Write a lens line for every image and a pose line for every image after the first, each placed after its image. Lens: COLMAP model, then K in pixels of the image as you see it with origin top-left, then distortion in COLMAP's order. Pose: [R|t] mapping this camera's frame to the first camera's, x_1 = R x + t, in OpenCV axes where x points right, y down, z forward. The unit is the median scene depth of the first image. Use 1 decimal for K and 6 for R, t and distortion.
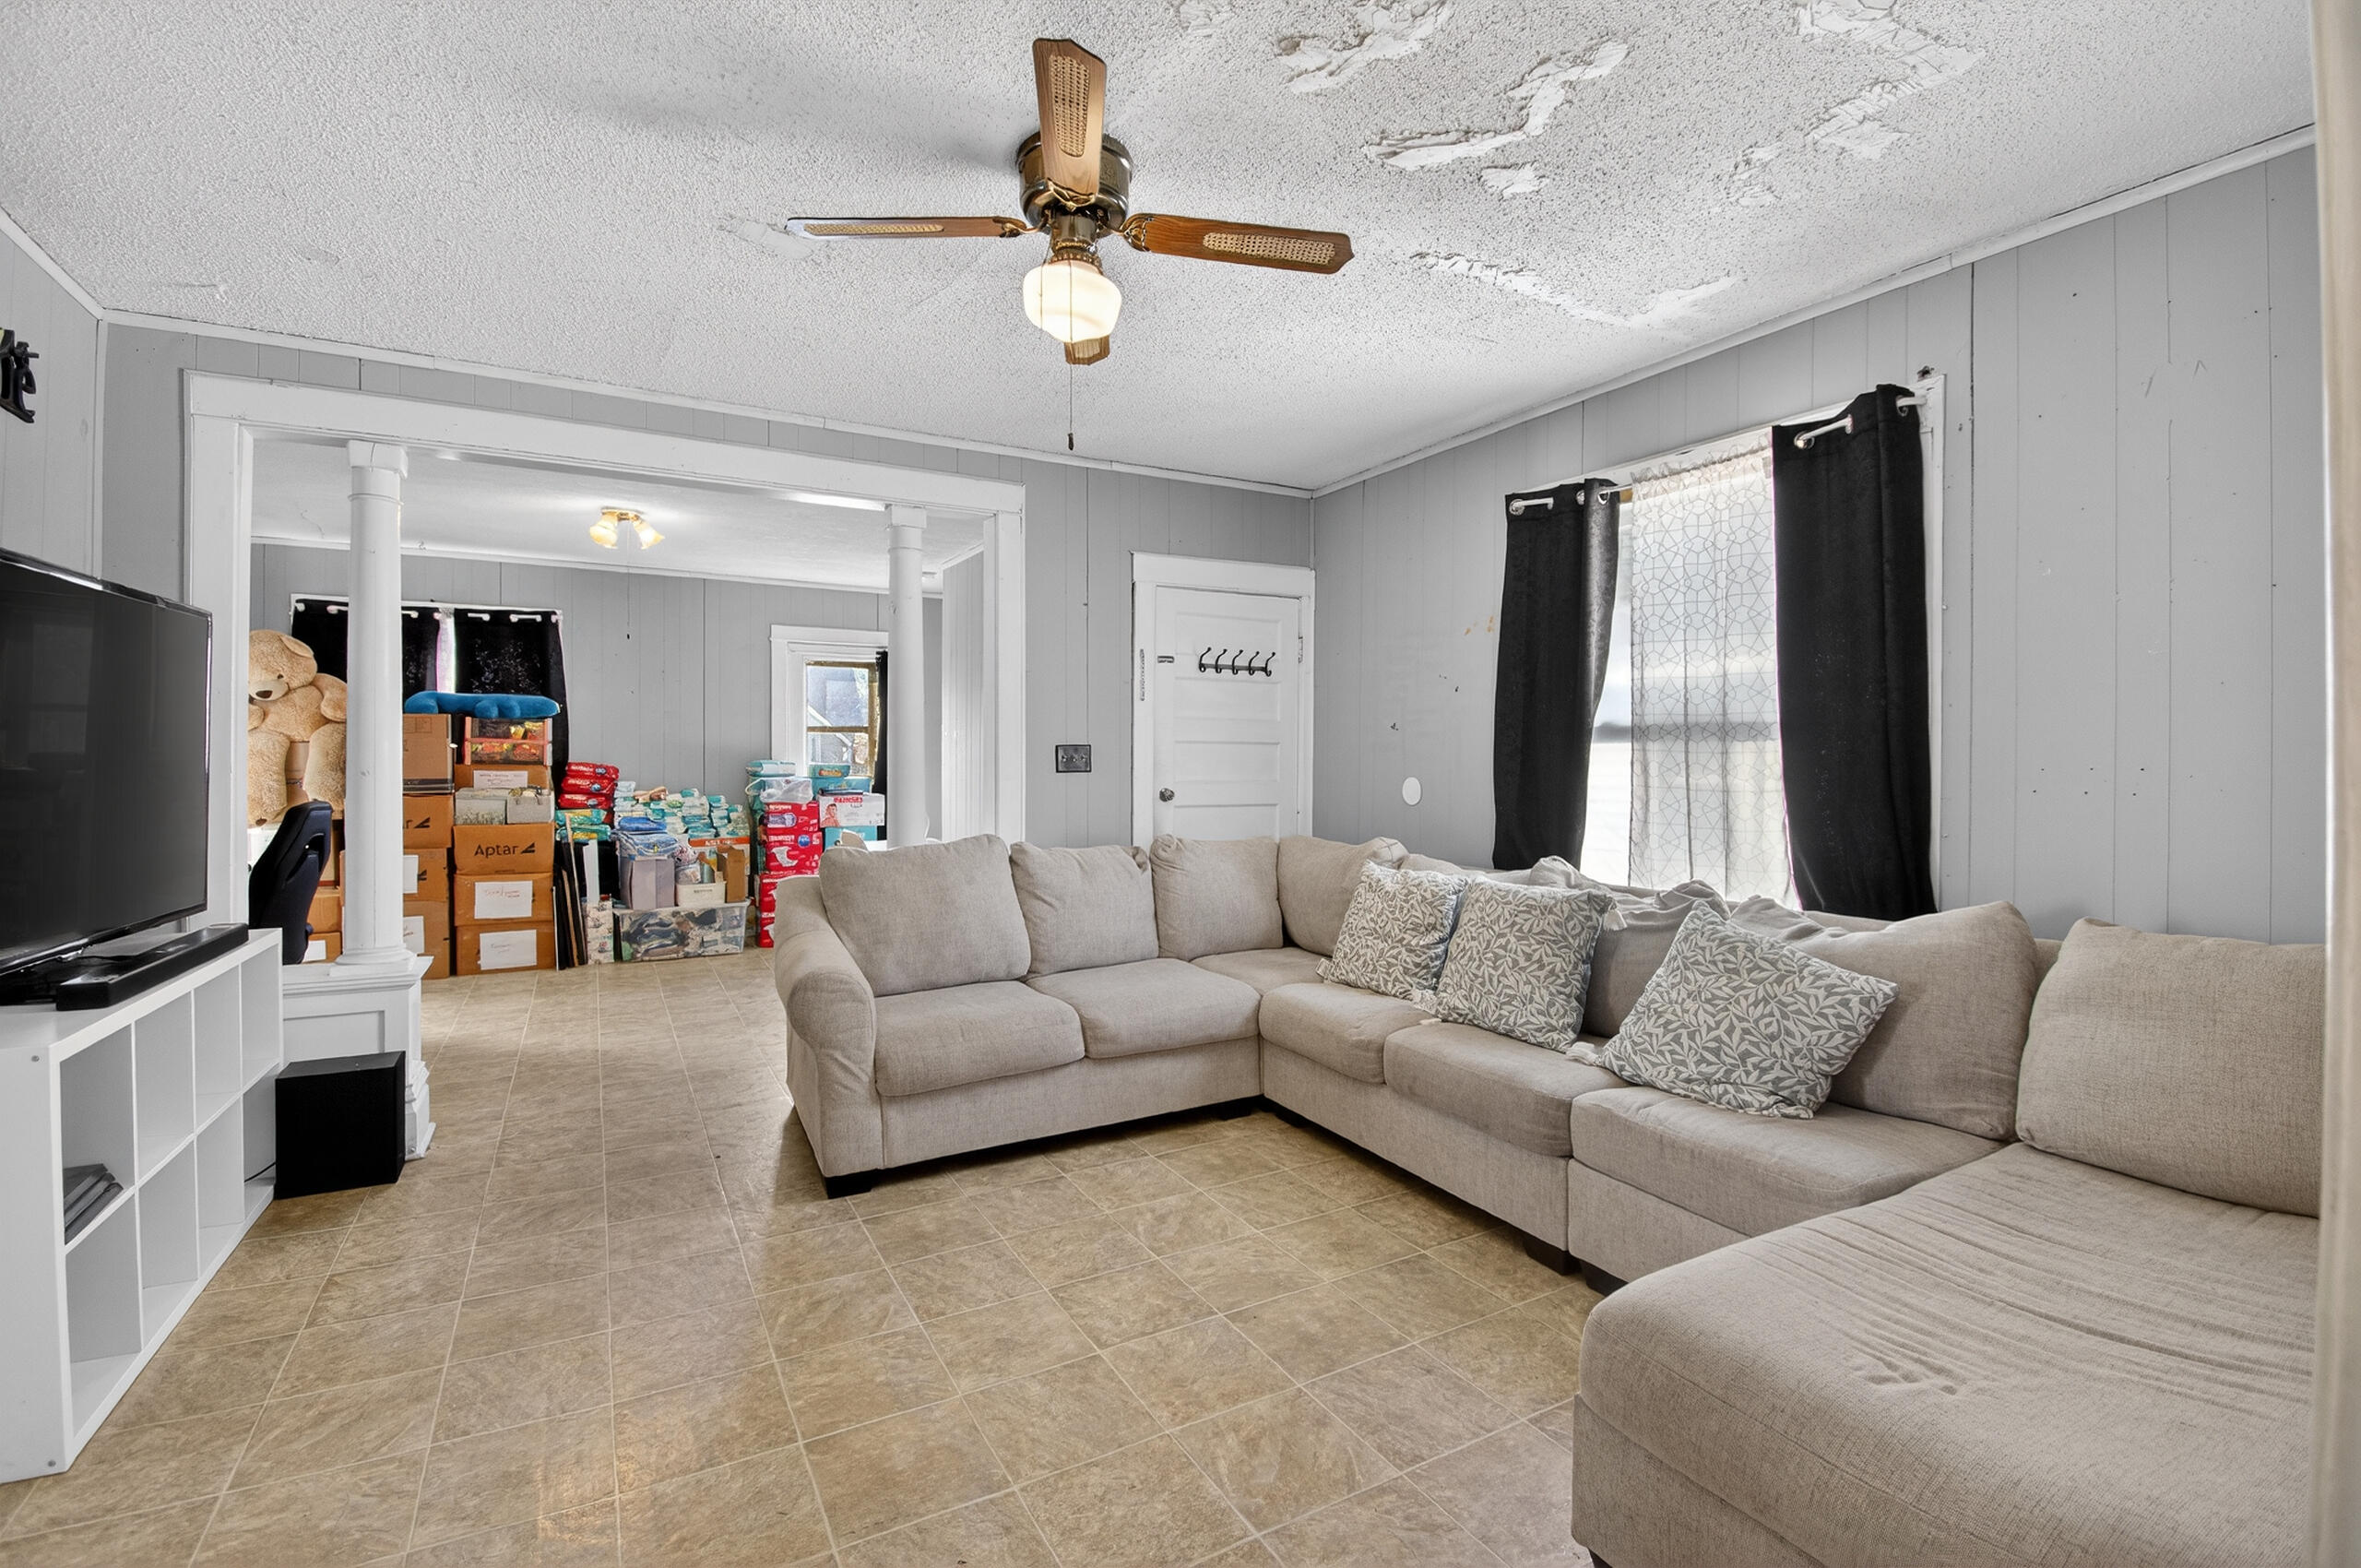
lens RADIAL K [[1067.5, 0, 1197.6], [0, 1067.5, 763.1], [0, 0, 1]] dist [0.000222, -0.002860]
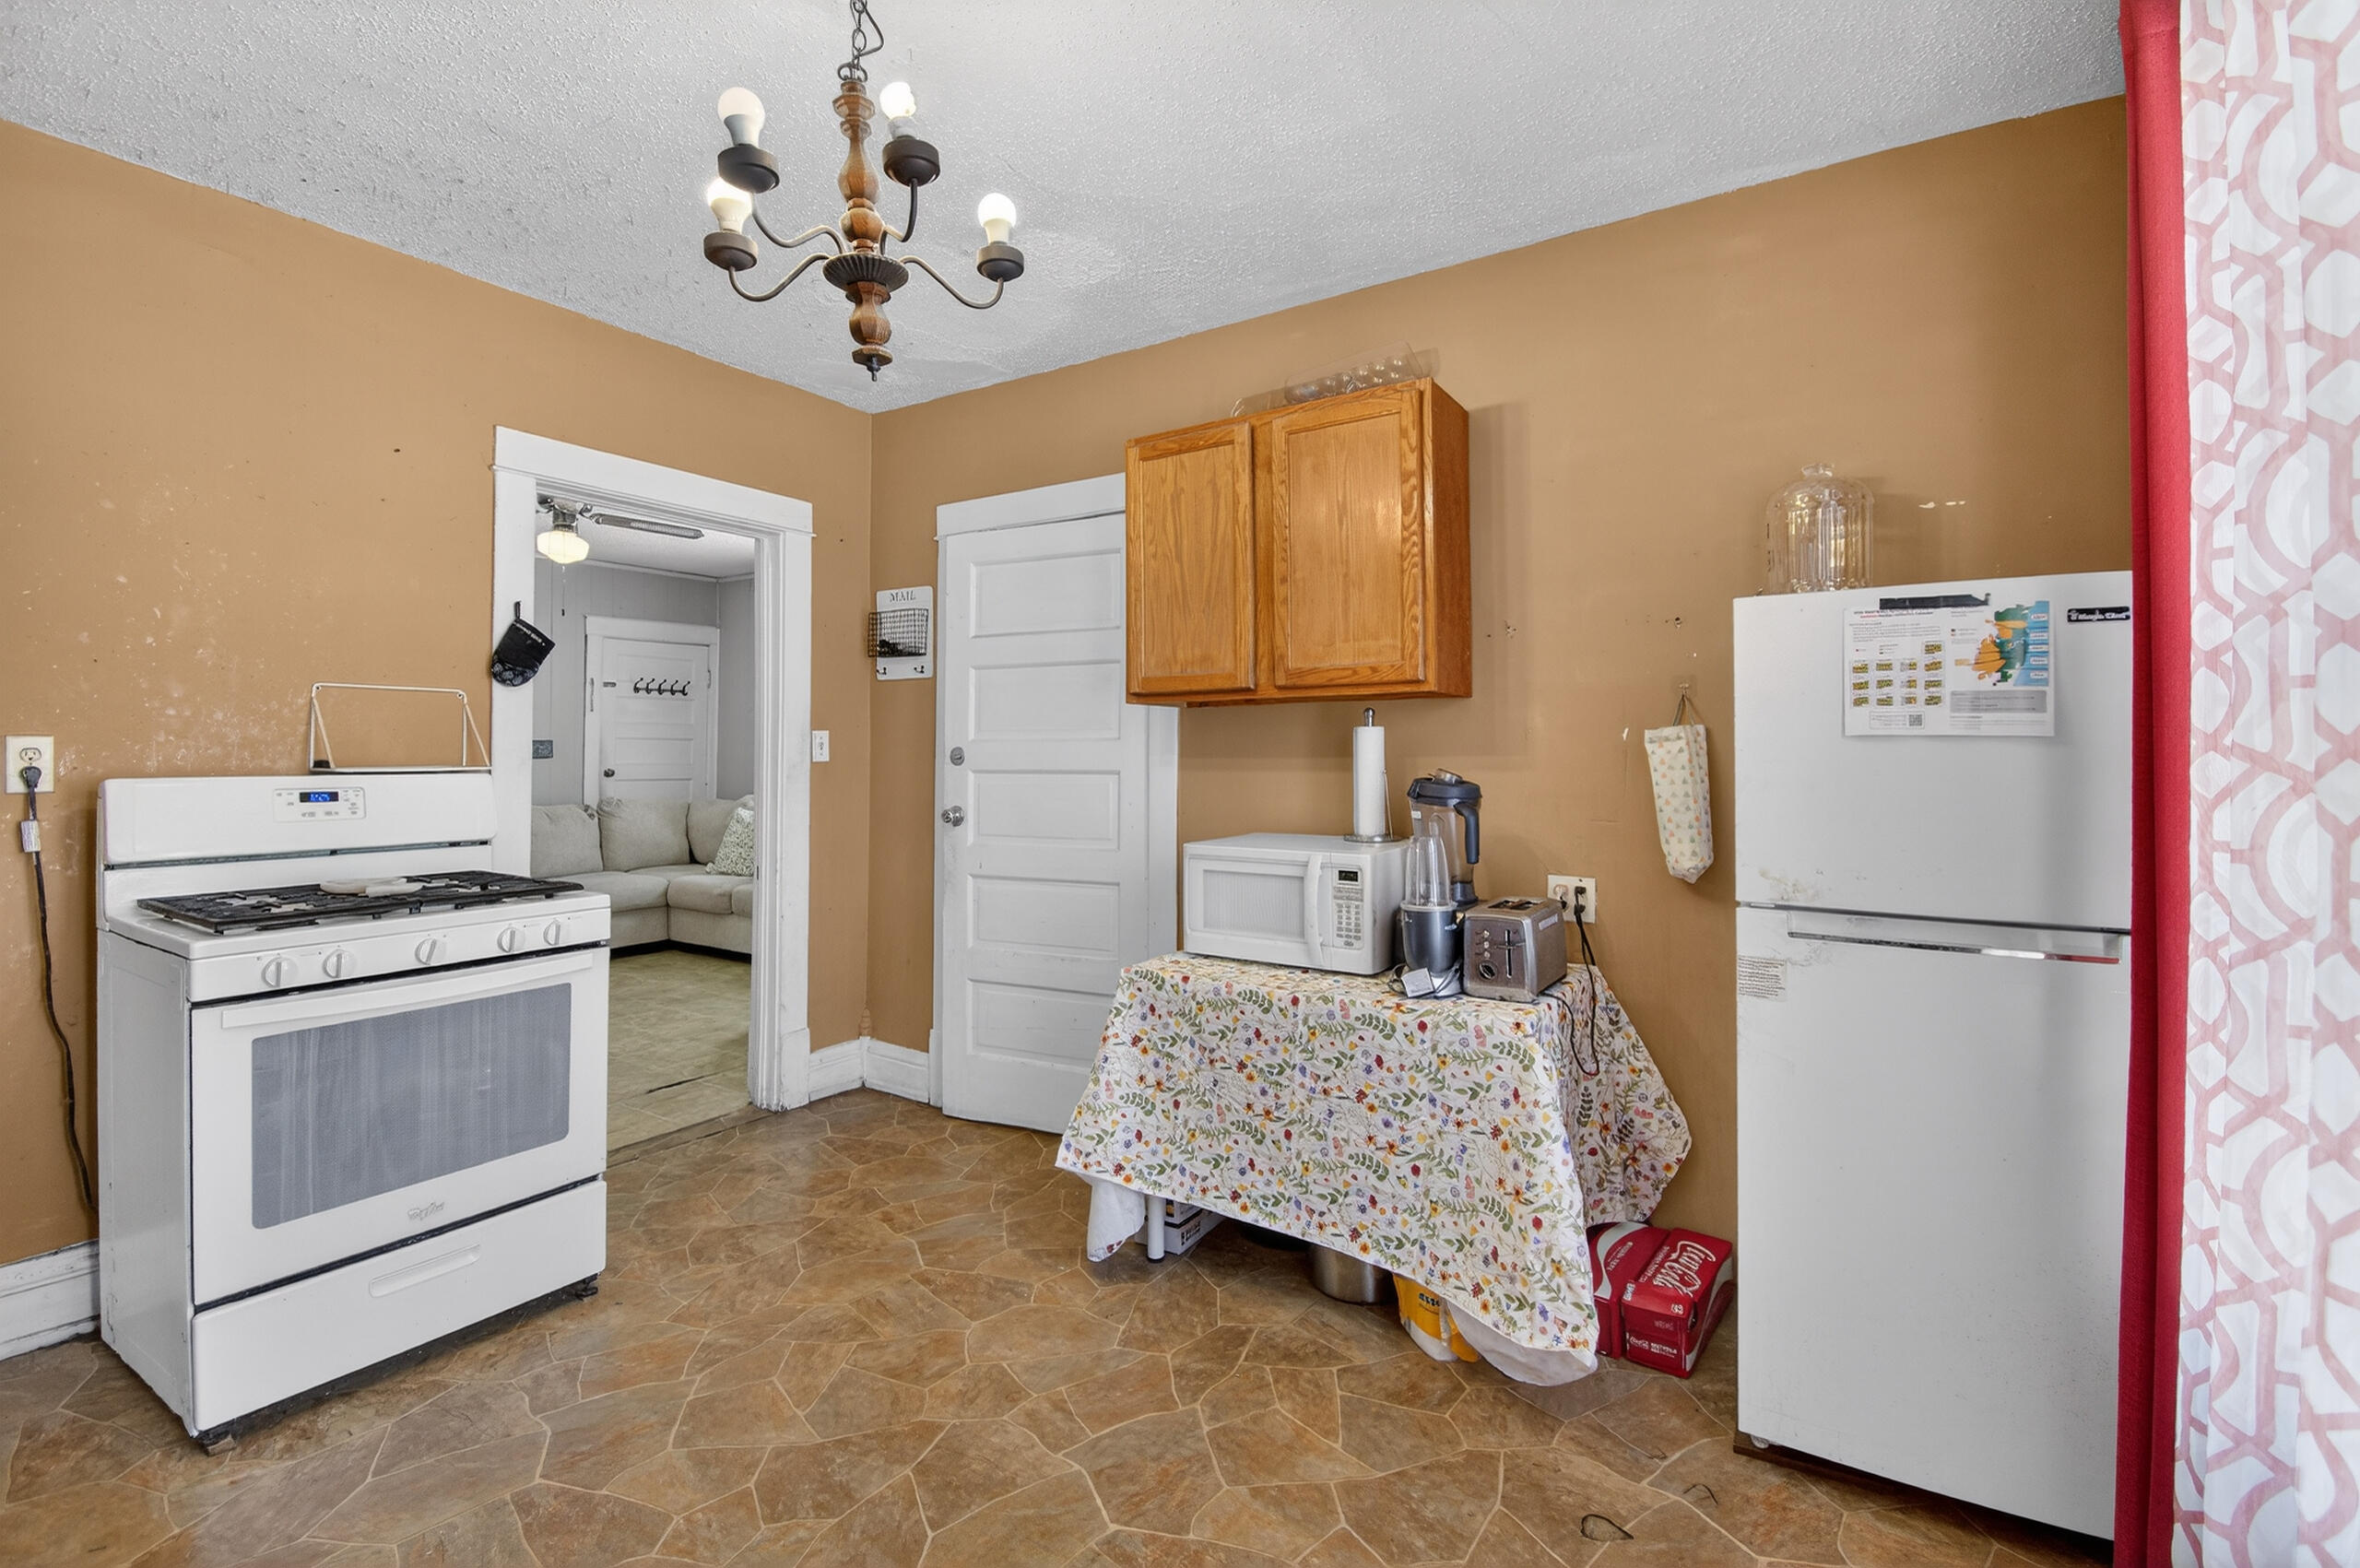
lens RADIAL K [[1066.9, 0, 1215.2], [0, 1066.9, 732.5], [0, 0, 1]] dist [0.000222, -0.002860]
pose [[0.883067, 0.007860, 0.469182, 0.020705], [-0.000588, 0.999877, -0.015643, -0.005234], [-0.469247, 0.013538, 0.882963, -0.785954]]
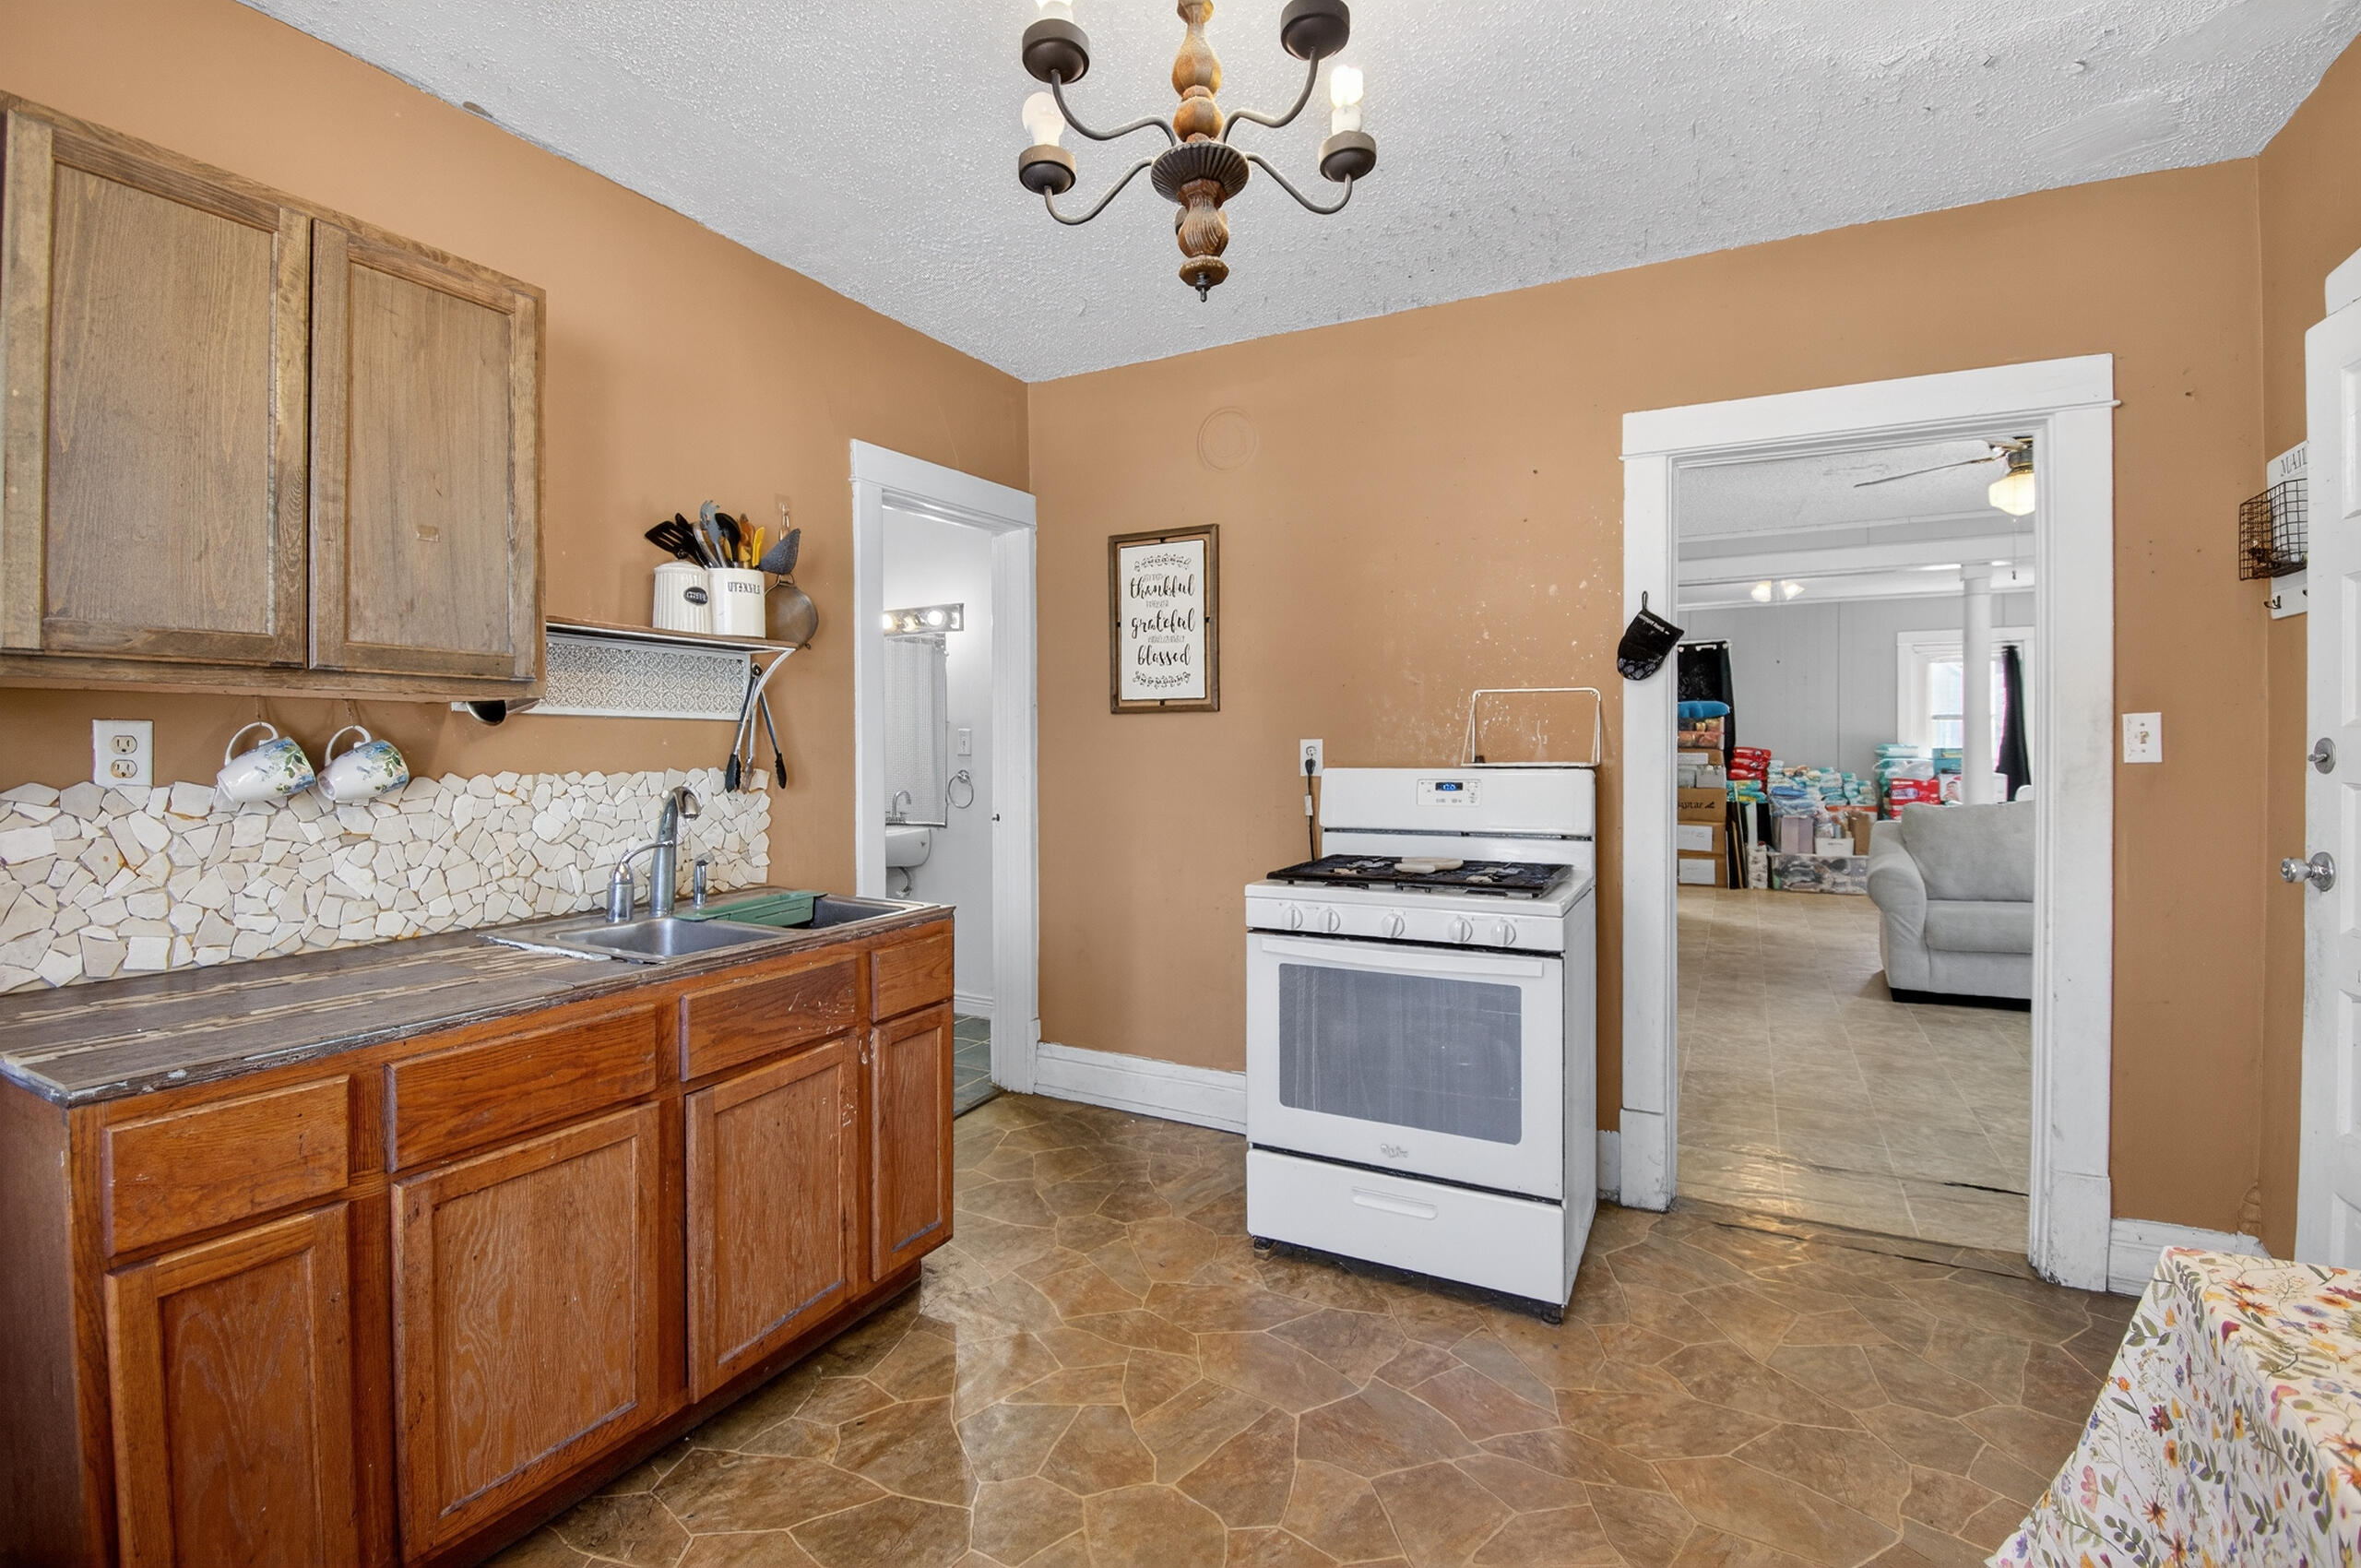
lens RADIAL K [[1067.5, 0, 1161.0], [0, 1067.5, 761.0], [0, 0, 1]] dist [0.000222, -0.002860]
pose [[0.526077, 0.007977, -0.850400, 0.320785], [0.004853, 0.999912, 0.012381, -0.005004], [0.850423, -0.010641, 0.525991, -0.589321]]
